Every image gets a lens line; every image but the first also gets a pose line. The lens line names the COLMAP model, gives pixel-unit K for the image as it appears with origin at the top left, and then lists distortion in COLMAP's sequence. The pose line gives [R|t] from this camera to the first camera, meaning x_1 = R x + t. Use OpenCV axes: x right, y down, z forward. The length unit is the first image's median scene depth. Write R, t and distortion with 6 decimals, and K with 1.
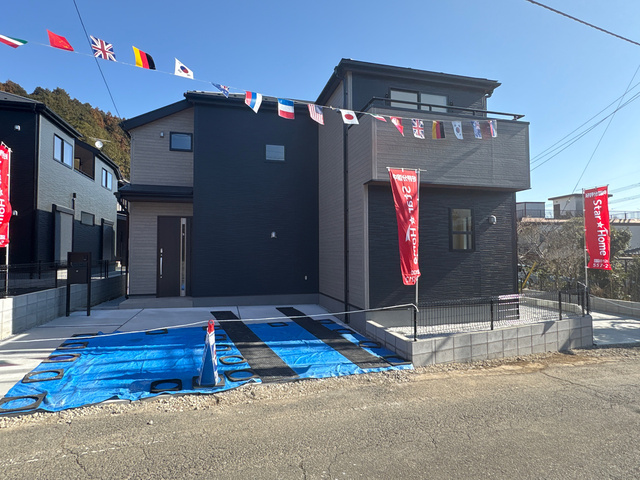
lens RADIAL K [[351.8, 0, 320.0], [0, 351.8, 240.0], [0, 0, 1]] dist [0.002079, 0.000274]
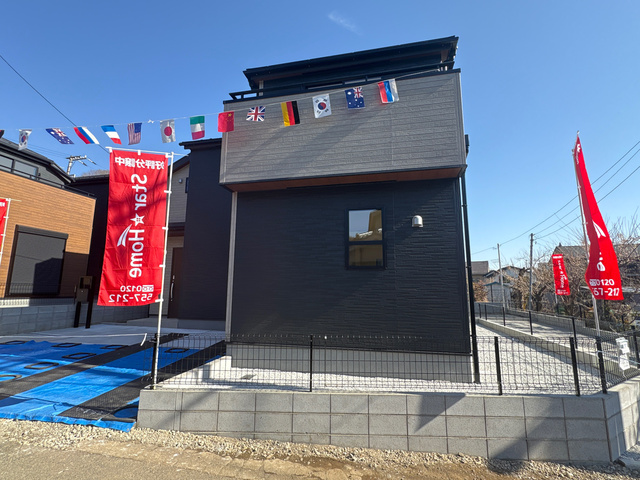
lens RADIAL K [[309.3, 0, 320.0], [0, 309.3, 240.0], [0, 0, 1]] dist [-0.000465, -0.000337]
pose [[0.884722, -0.063990, -0.461706, 0.781720], [0.008289, 0.992535, -0.121676, 0.061787], [0.466046, 0.103823, 0.878648, 0.521069]]
